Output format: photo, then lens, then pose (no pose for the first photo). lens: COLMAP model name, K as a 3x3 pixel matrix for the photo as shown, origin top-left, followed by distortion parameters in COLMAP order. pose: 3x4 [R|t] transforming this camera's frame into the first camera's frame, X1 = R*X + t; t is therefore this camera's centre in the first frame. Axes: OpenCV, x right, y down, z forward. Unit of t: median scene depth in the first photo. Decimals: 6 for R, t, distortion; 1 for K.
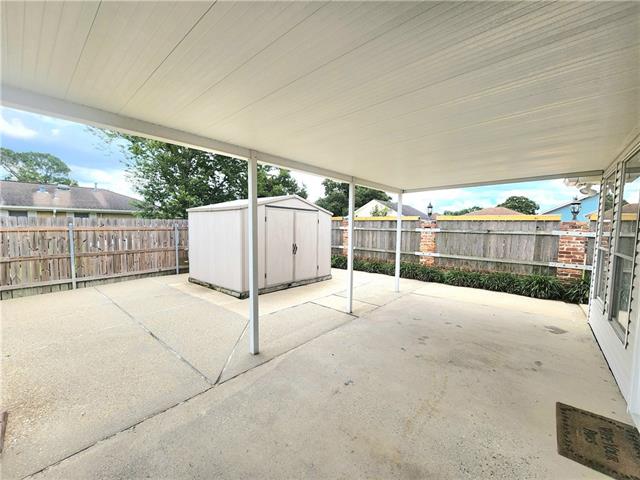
lens RADIAL K [[262.5, 0, 318.9], [0, 262.5, 243.4], [0, 0, 1]] dist [-0.000876, 0.000513]
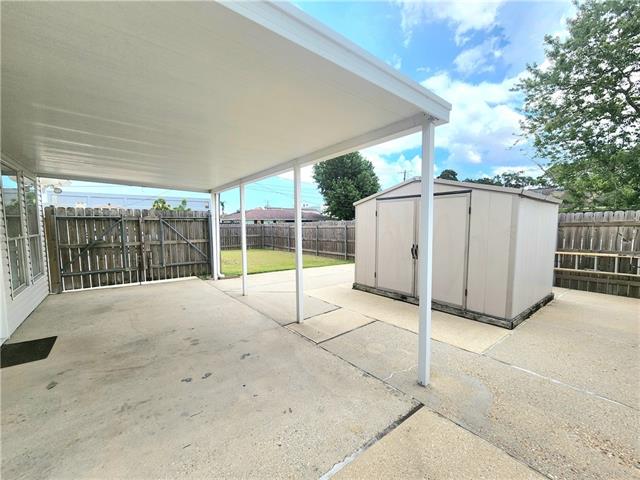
lens RADIAL K [[262.5, 0, 319.6], [0, 262.5, 243.5], [0, 0, 1]] dist [-0.000876, 0.000513]
pose [[-0.187794, 0.050840, -0.980892, 1.014616], [-0.062837, 0.995992, 0.063653, -0.047196], [0.980196, 0.073590, -0.183847, 1.342059]]
